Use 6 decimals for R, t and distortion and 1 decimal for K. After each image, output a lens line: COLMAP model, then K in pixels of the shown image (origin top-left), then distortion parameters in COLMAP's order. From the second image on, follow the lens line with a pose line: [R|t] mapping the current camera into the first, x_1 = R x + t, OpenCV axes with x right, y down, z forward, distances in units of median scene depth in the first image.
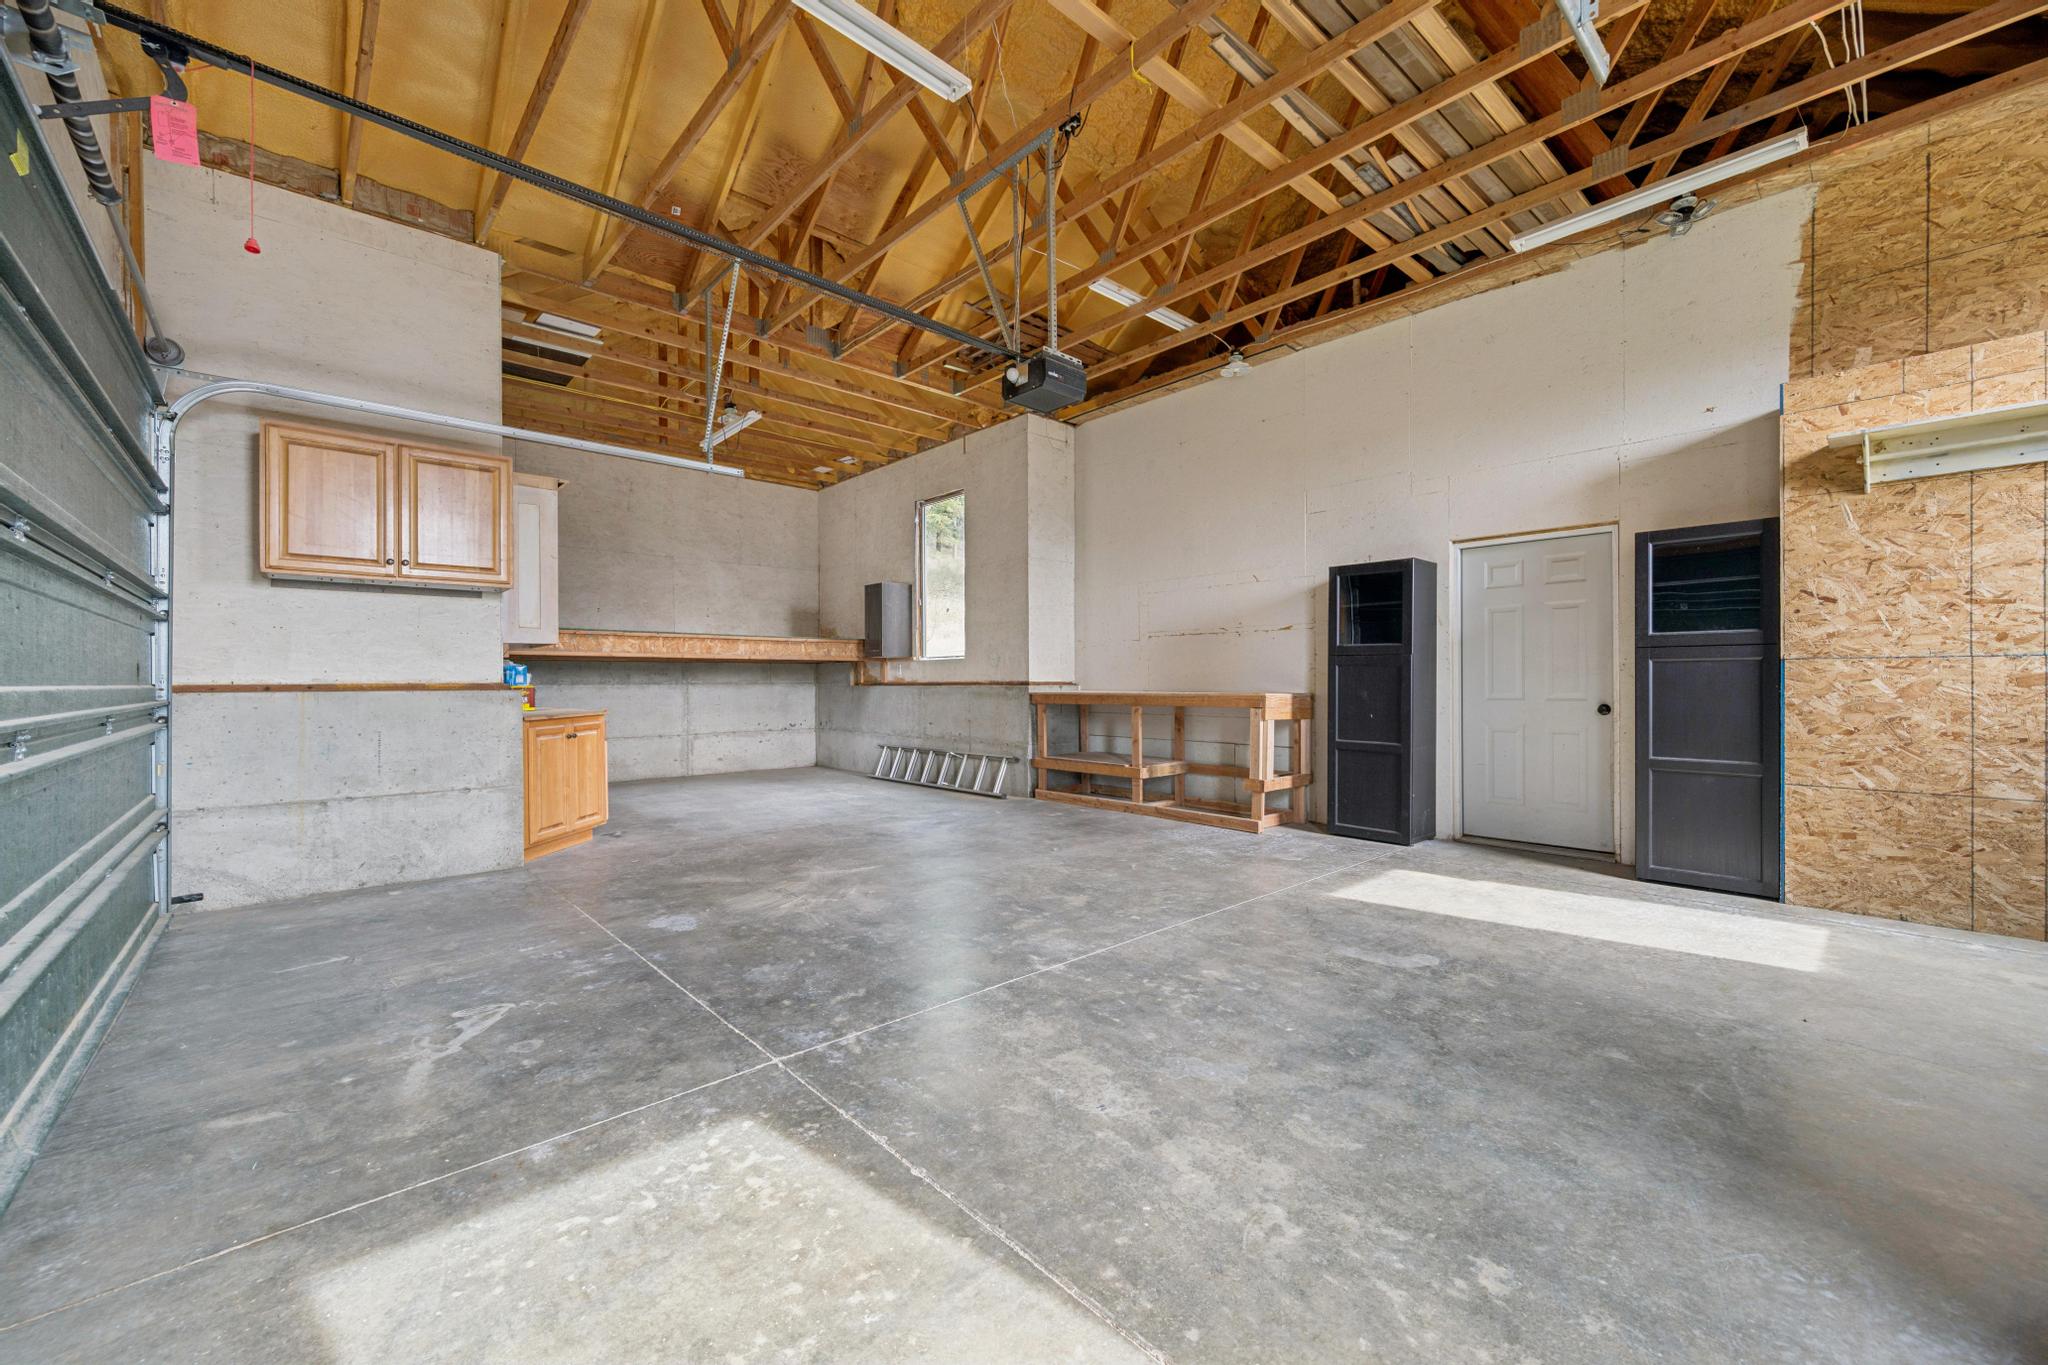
lens RADIAL K [[817.4, 0, 1036.3], [0, 817.4, 685.9], [0, 0, 1]] dist [-0.000925, -0.000395]
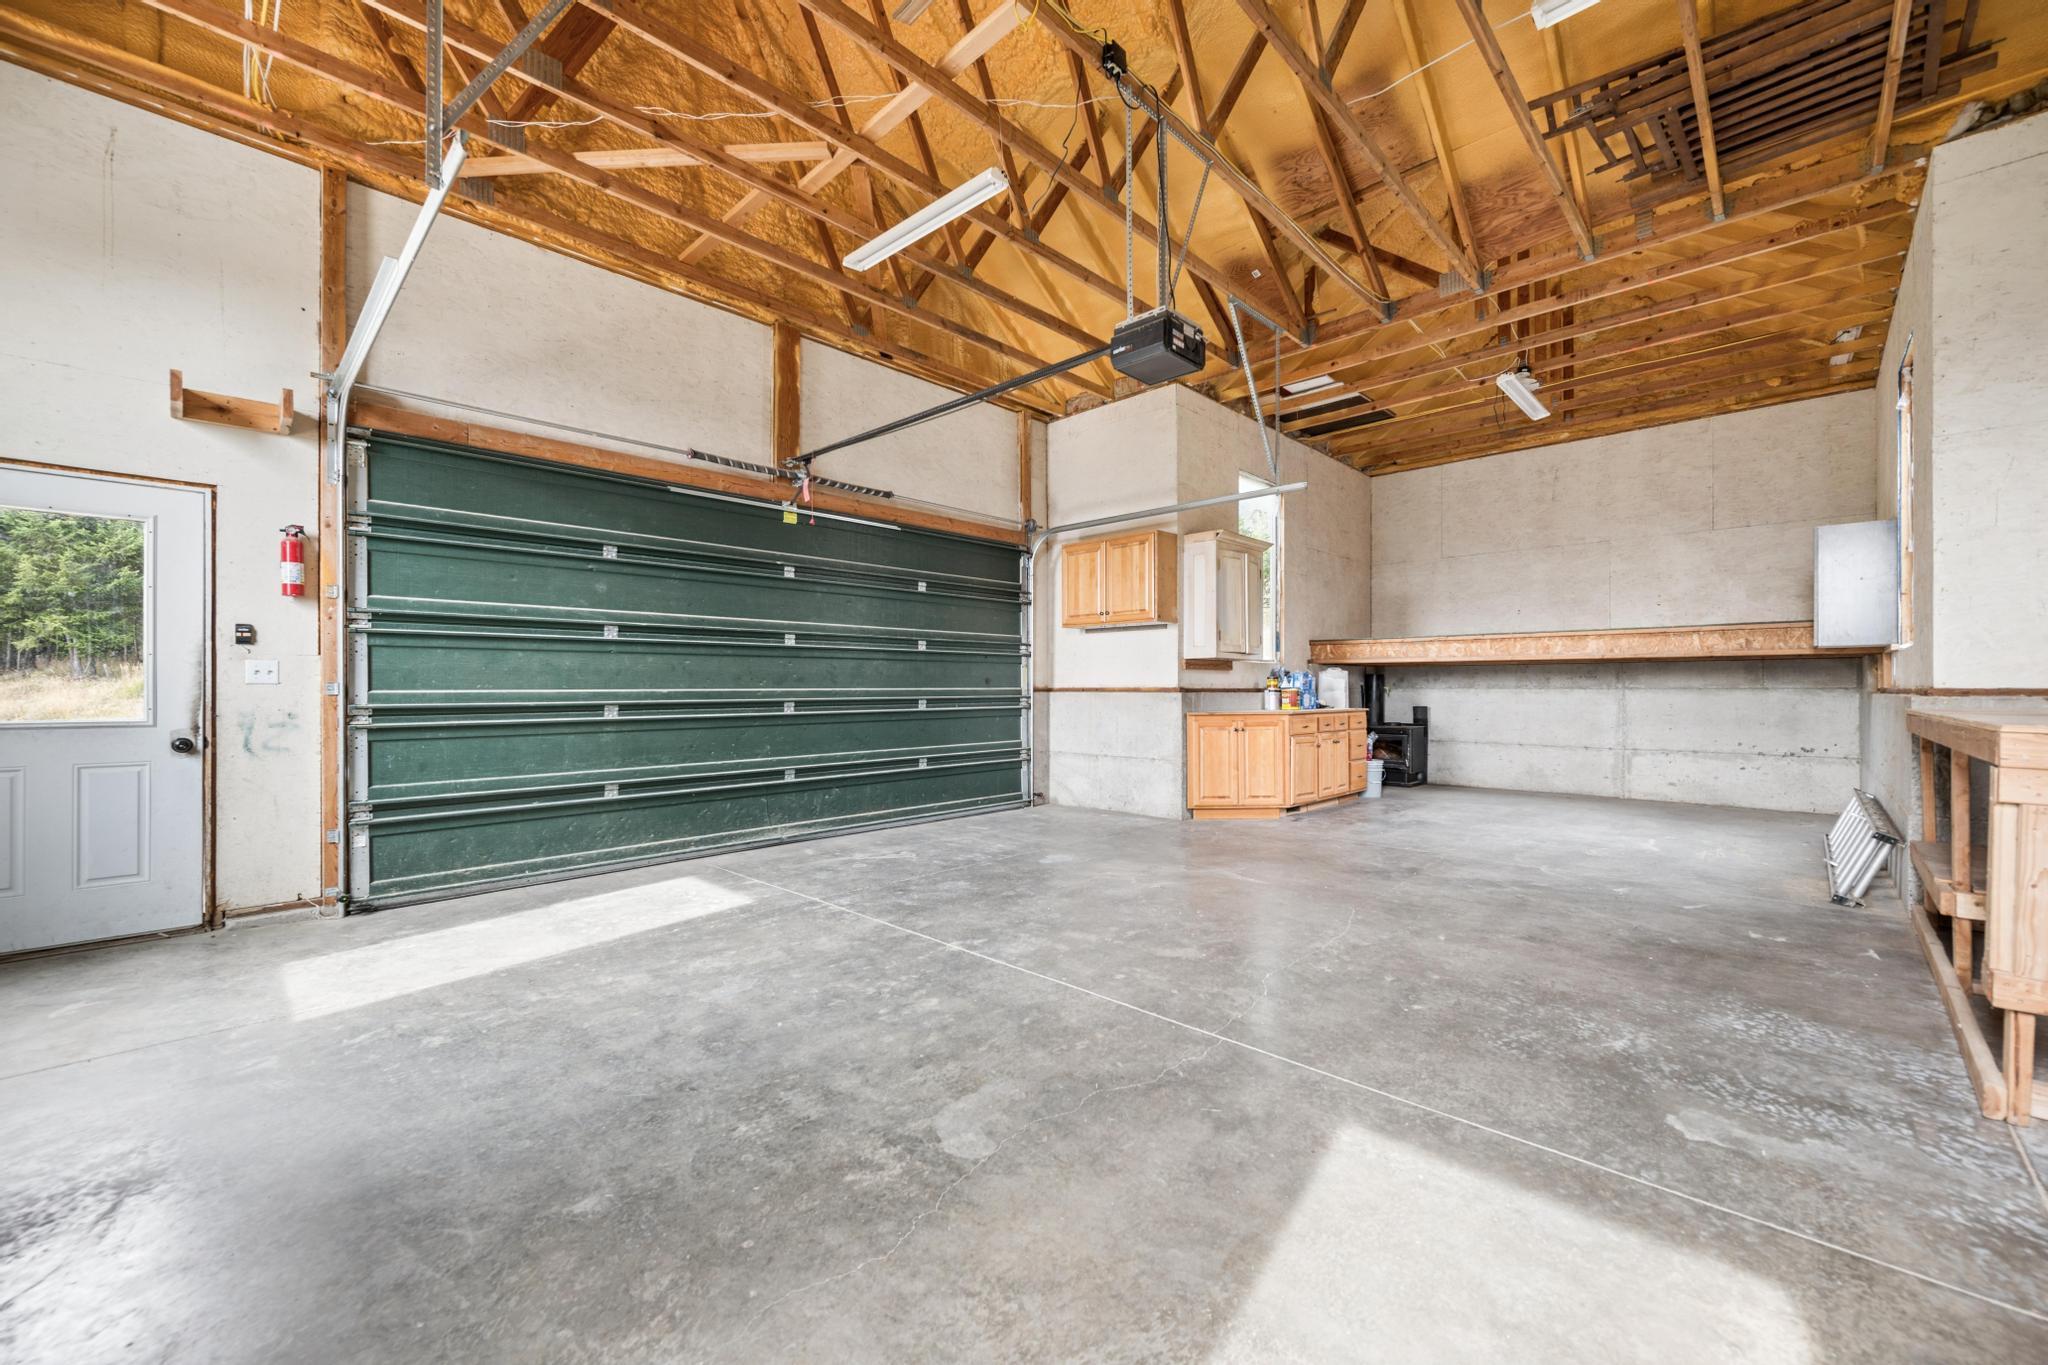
lens RADIAL K [[817.4, 0, 1036.3], [0, 817.4, 685.9], [0, 0, 1]] dist [-0.000925, -0.000395]
pose [[0.047577, 0.003099, -0.998863, 1.117690], [-0.005626, 0.999980, 0.002835, -0.012342], [0.998852, 0.005485, 0.047593, 1.045284]]
